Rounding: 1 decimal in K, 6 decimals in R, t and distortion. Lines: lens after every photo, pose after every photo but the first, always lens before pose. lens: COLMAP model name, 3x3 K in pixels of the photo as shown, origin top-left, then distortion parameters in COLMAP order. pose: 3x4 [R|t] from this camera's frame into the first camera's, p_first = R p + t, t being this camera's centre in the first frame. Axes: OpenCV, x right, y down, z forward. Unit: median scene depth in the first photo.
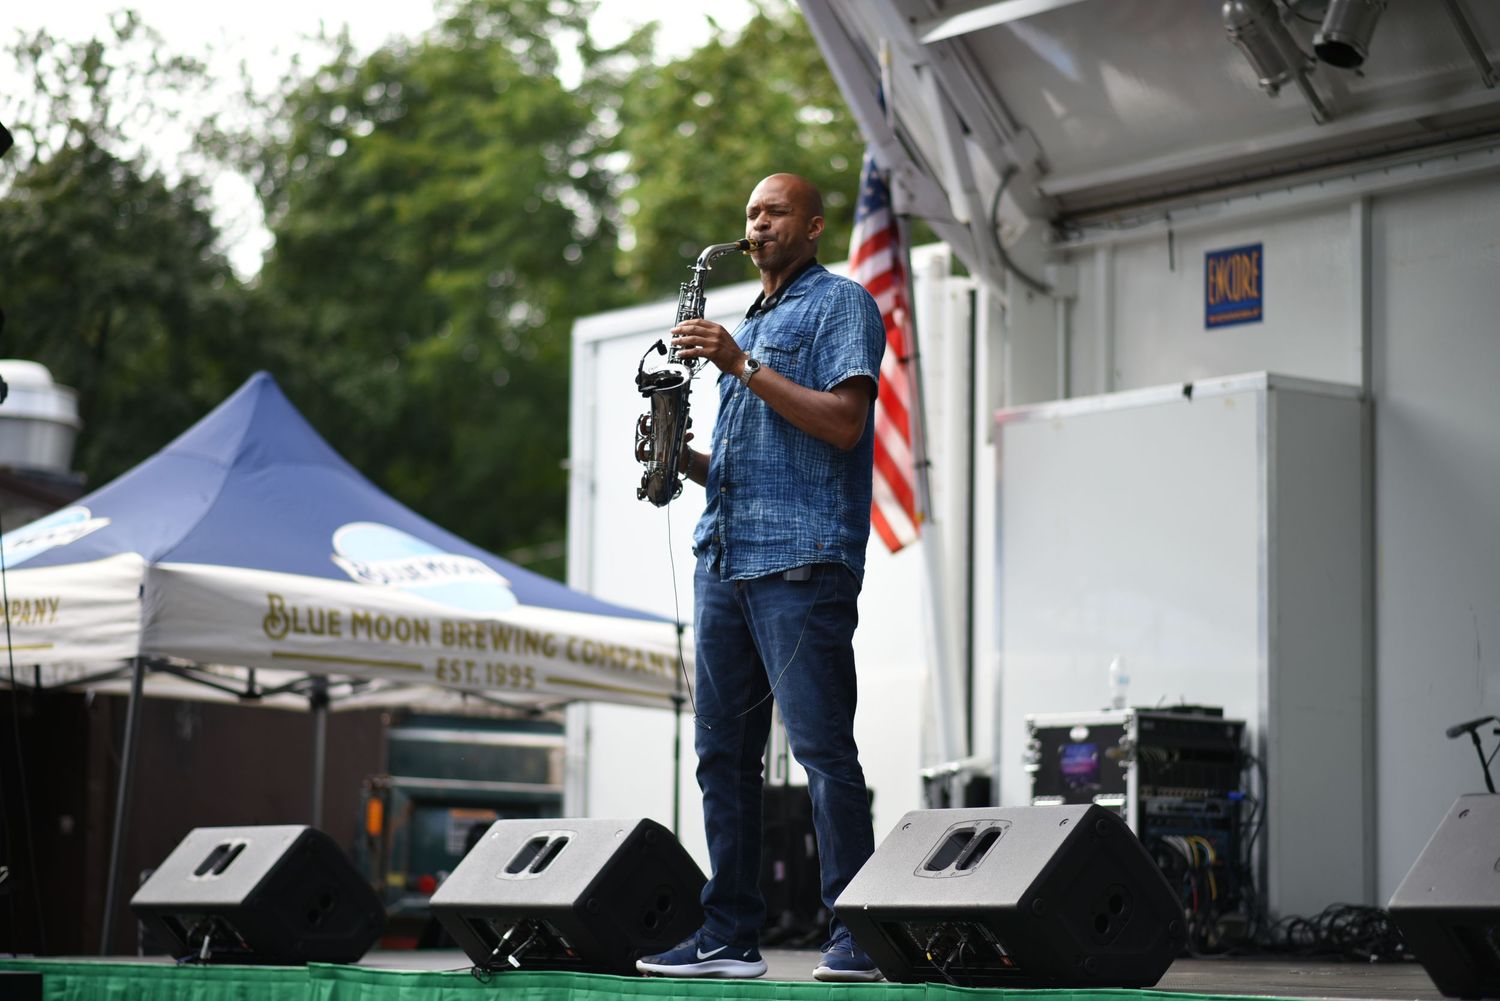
lens RADIAL K [[3623.8, 0, 750.0], [0, 3623.8, 500.5], [0, 0, 1]] dist [0.007761, -0.268682]
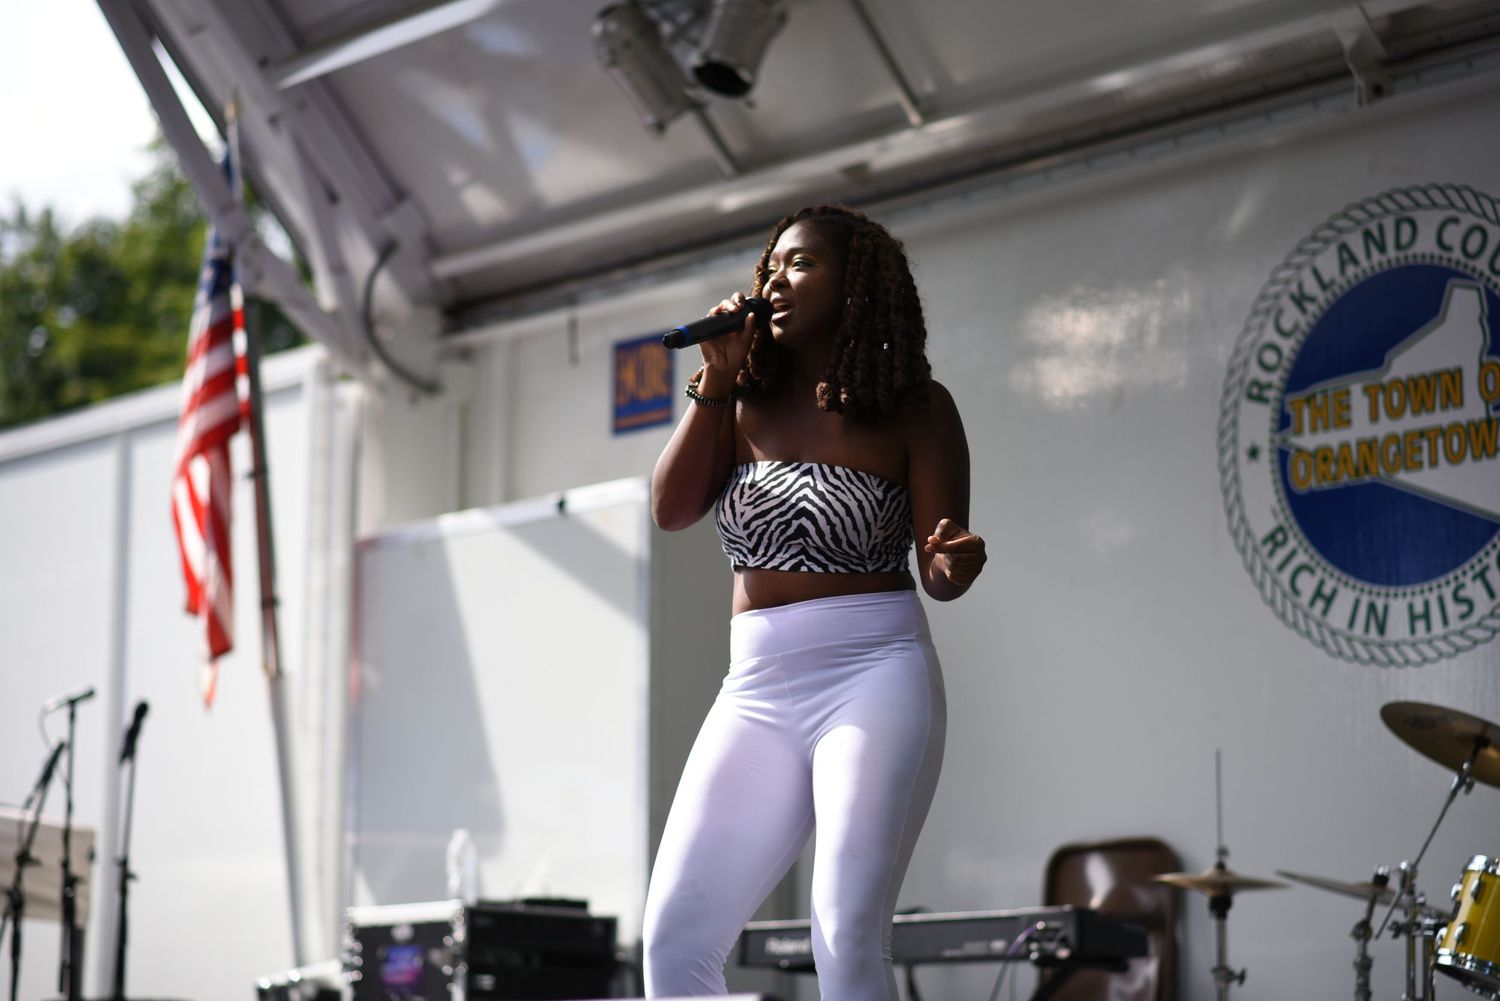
lens RADIAL K [[3623.8, 0, 750.0], [0, 3623.8, 500.5], [0, 0, 1]] dist [0.007761, -0.268682]
pose [[0.998511, 0.003850, 0.054416, 0.116760], [-0.000576, 0.998195, -0.060057, 0.016810], [-0.054549, 0.059936, 0.996711, 0.193371]]
